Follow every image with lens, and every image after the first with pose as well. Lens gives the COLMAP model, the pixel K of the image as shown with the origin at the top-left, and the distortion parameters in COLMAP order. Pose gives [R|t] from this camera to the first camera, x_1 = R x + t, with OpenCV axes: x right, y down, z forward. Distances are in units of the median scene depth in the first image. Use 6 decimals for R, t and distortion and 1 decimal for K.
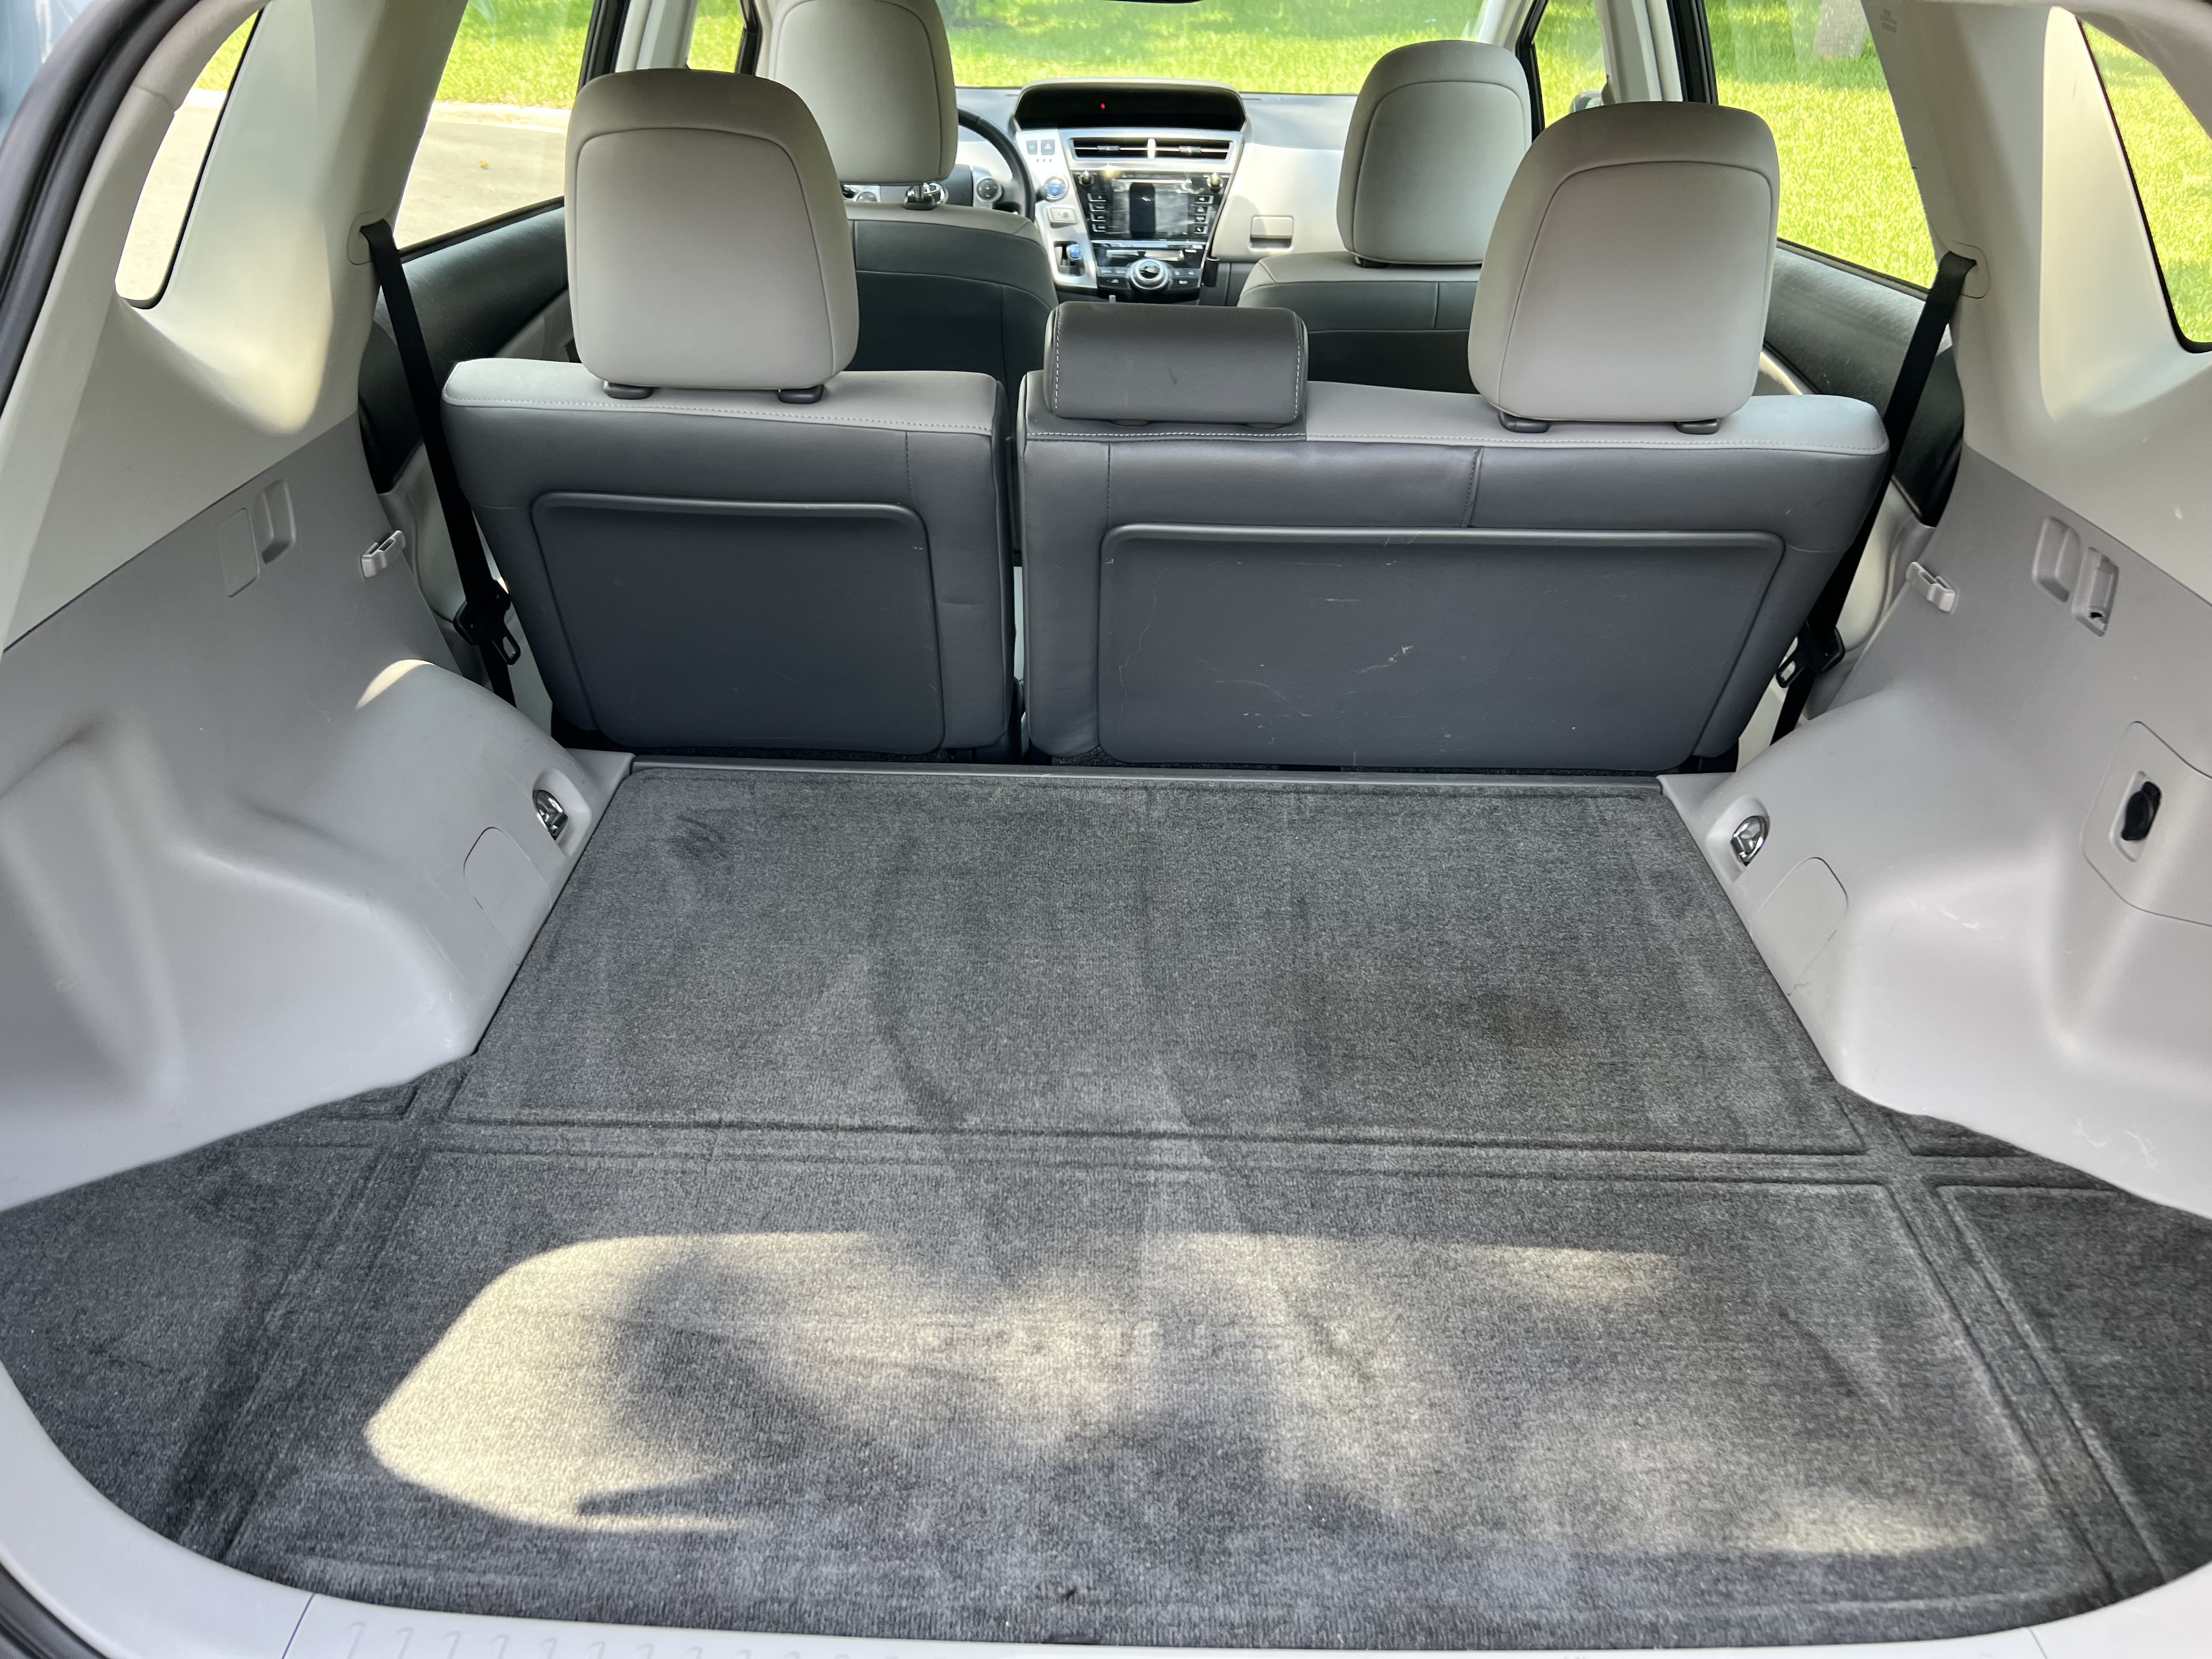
lens RADIAL K [[1700.5, 0, 1106.0], [0, 1700.5, 829.5], [0, 0, 1]] dist [0.004174, -0.002917]
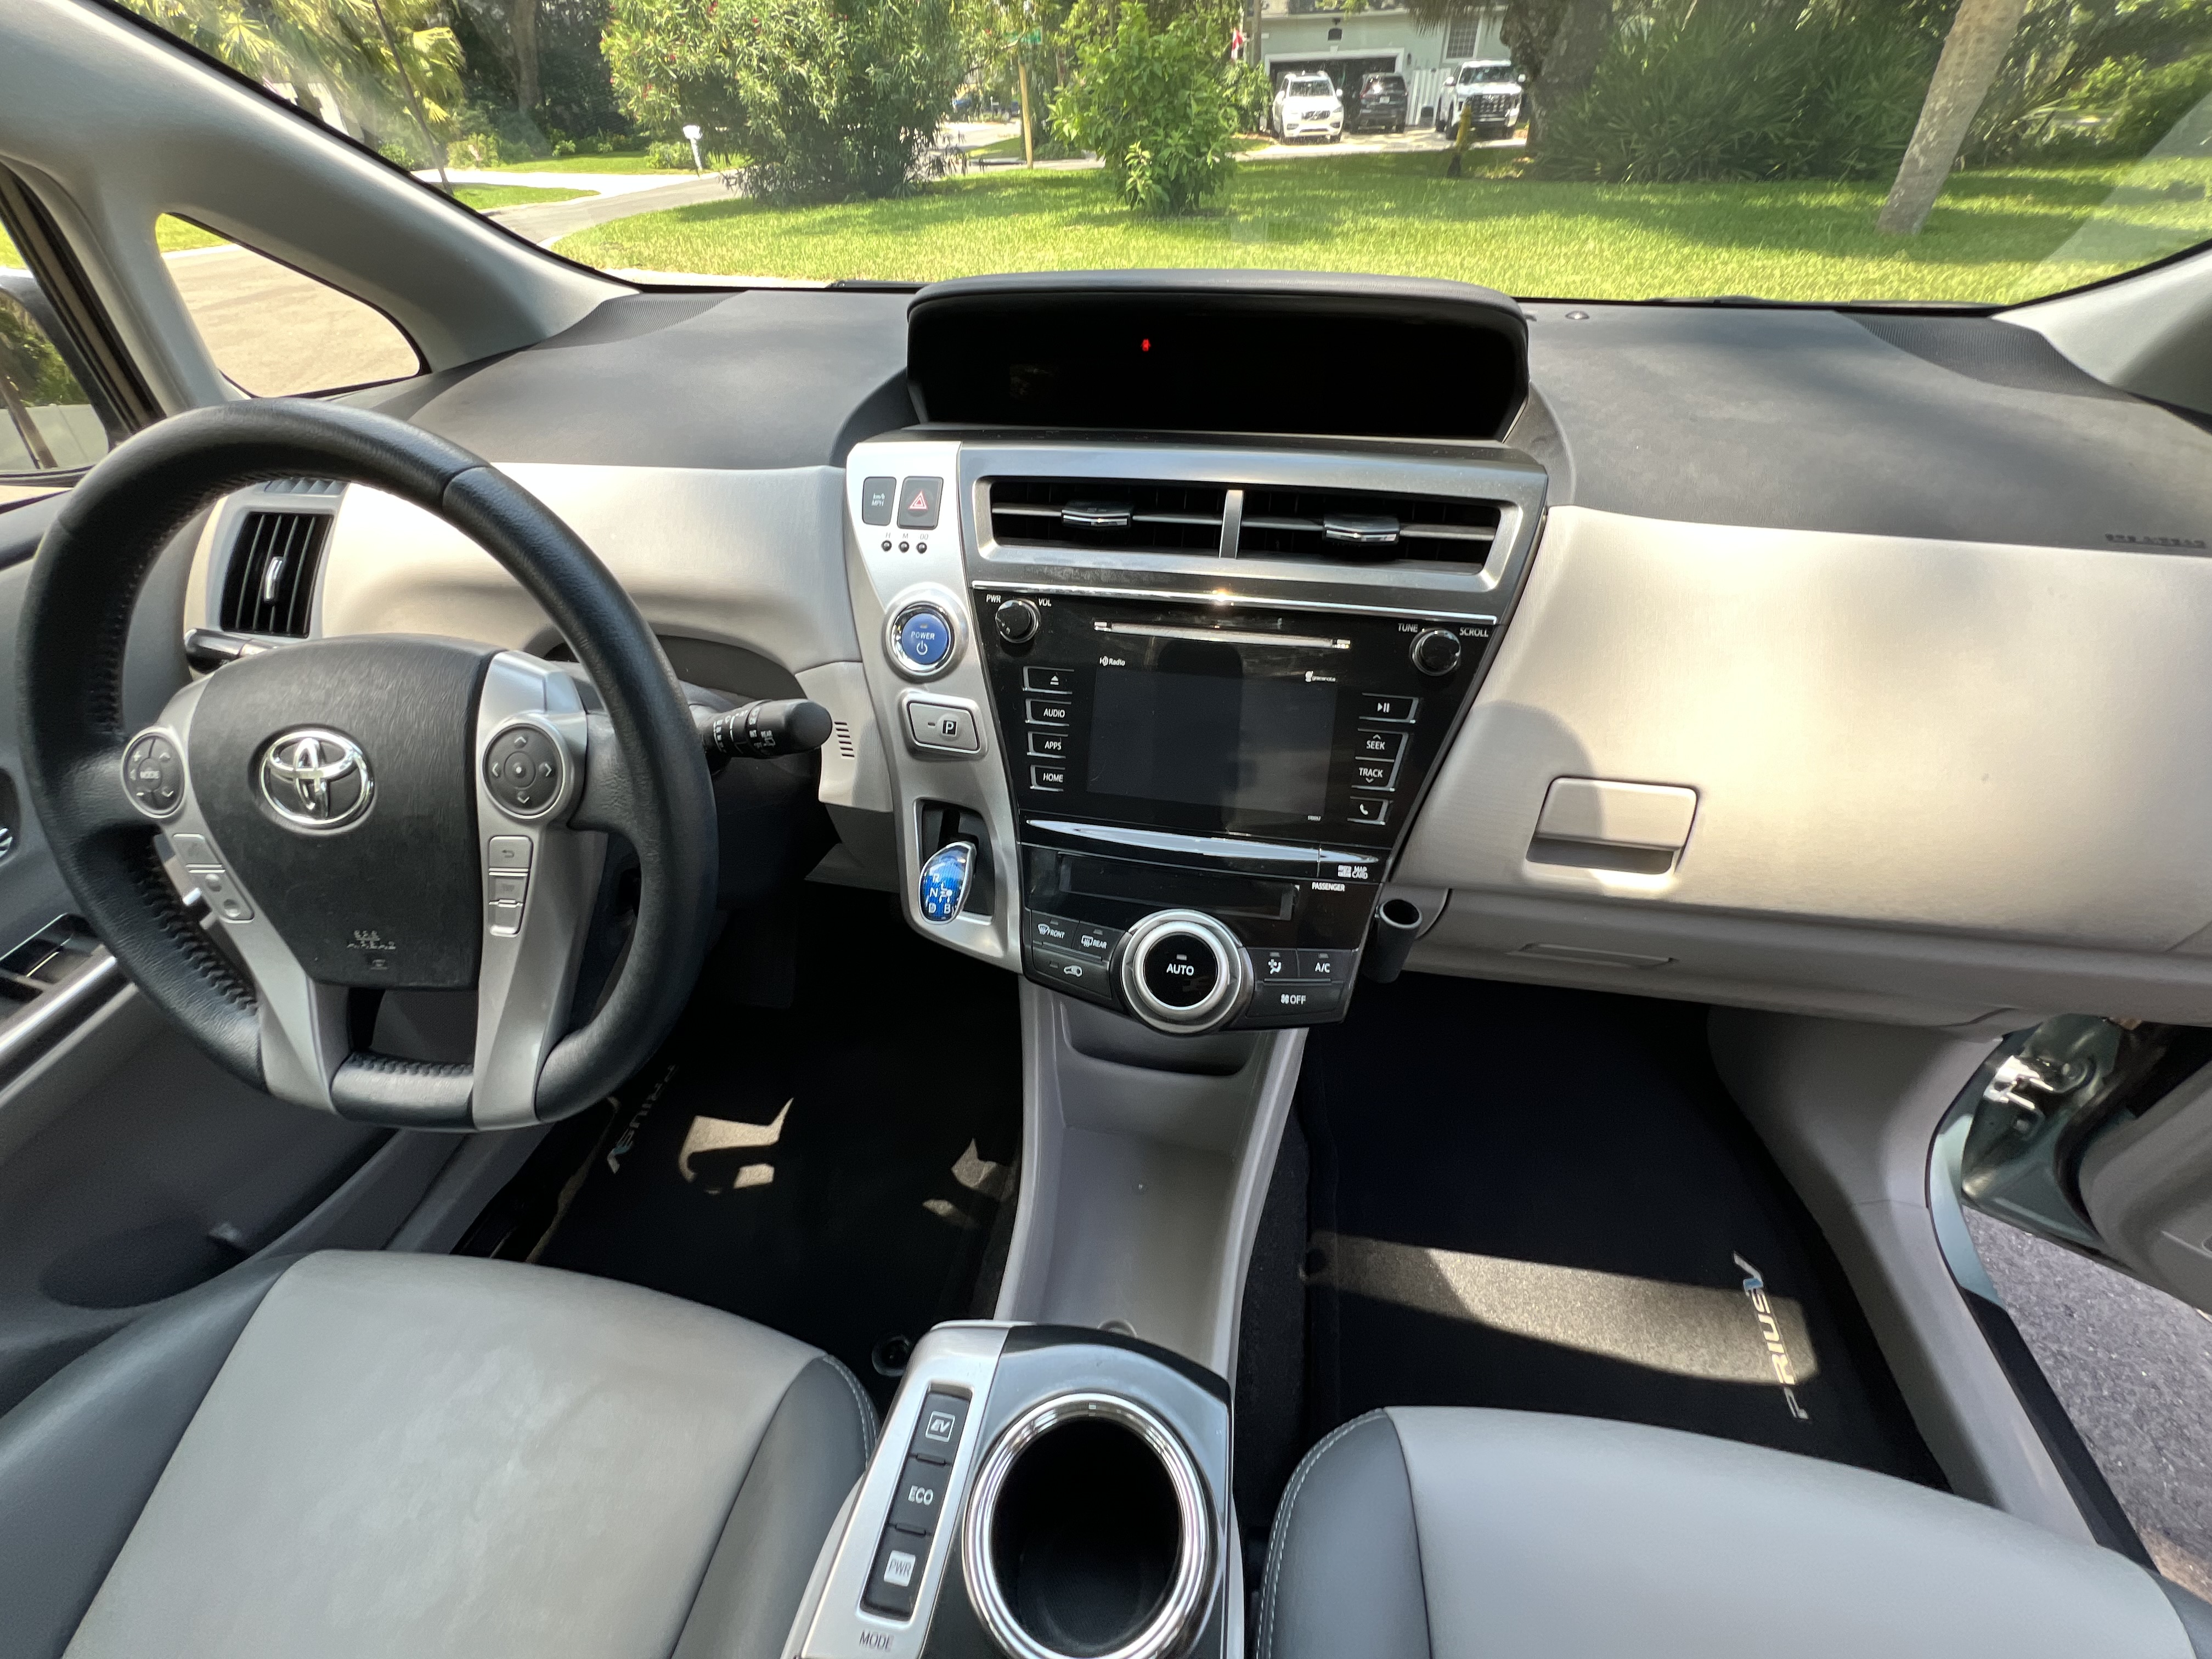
lens RADIAL K [[889.7, 0, 1110.0], [0, 889.7, 834.2], [0, 0, 1]] dist [-0.003083, -0.000279]
pose [[0.985440, 0.085615, -0.146893, 0.033230], [-0.060987, 0.984464, 0.164653, -0.368143], [0.158708, -0.153297, 0.975352, 0.828323]]
